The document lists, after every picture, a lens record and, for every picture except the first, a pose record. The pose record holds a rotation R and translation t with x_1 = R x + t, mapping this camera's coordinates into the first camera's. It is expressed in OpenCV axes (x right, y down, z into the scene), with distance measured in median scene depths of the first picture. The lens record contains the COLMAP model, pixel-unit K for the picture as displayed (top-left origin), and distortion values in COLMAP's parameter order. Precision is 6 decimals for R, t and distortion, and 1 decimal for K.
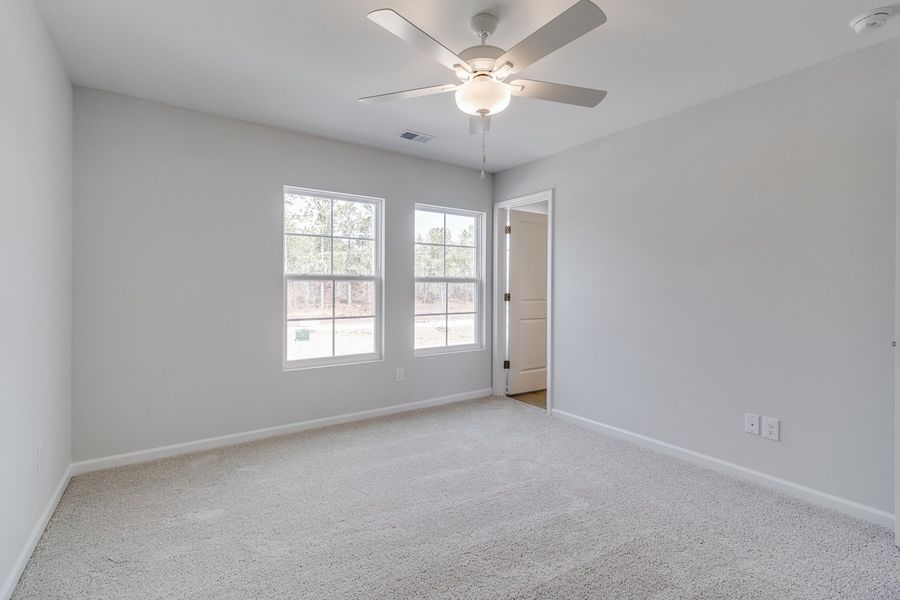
lens RADIAL K [[407.2, 0, 450.1], [0, 407.2, 297.9], [0, 0, 1]] dist [0.002757, 0.000270]
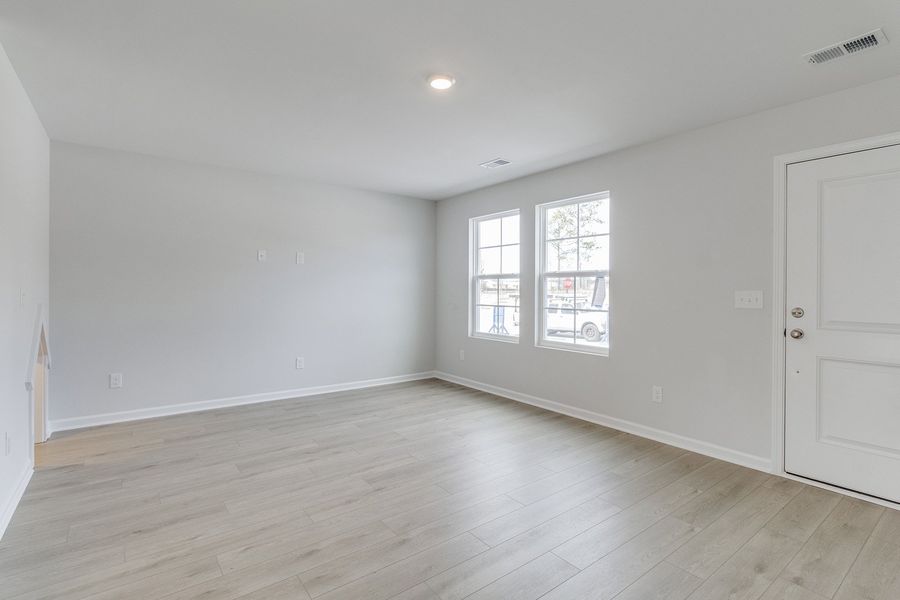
lens RADIAL K [[436.4, 0, 467.9], [0, 436.4, 283.6], [0, 0, 1]] dist [-0.002637, -0.000403]
pose [[0.070480, -0.004482, -0.997503, 1.021092], [-0.015340, 0.999867, -0.005576, -0.012059], [0.997395, 0.015694, 0.070402, 0.702597]]
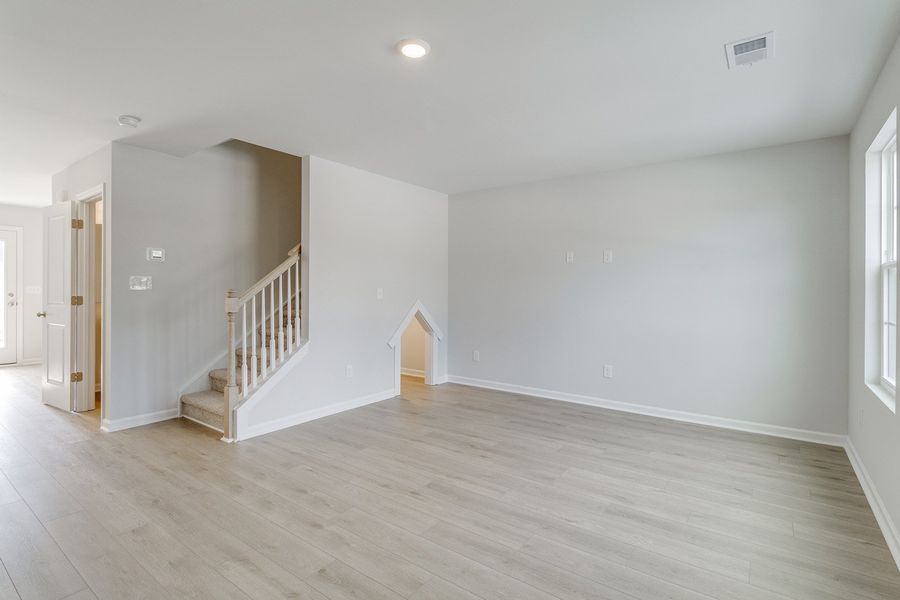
lens RADIAL K [[436.4, 0, 449.9], [0, 436.4, 288.5], [0, 0, 1]] dist [-0.002637, -0.000403]
pose [[-0.944073, 0.000450, -0.329737, 0.526464], [-0.002964, 0.999947, 0.009852, -0.011660], [0.329724, 0.010278, -0.944022, 1.231643]]
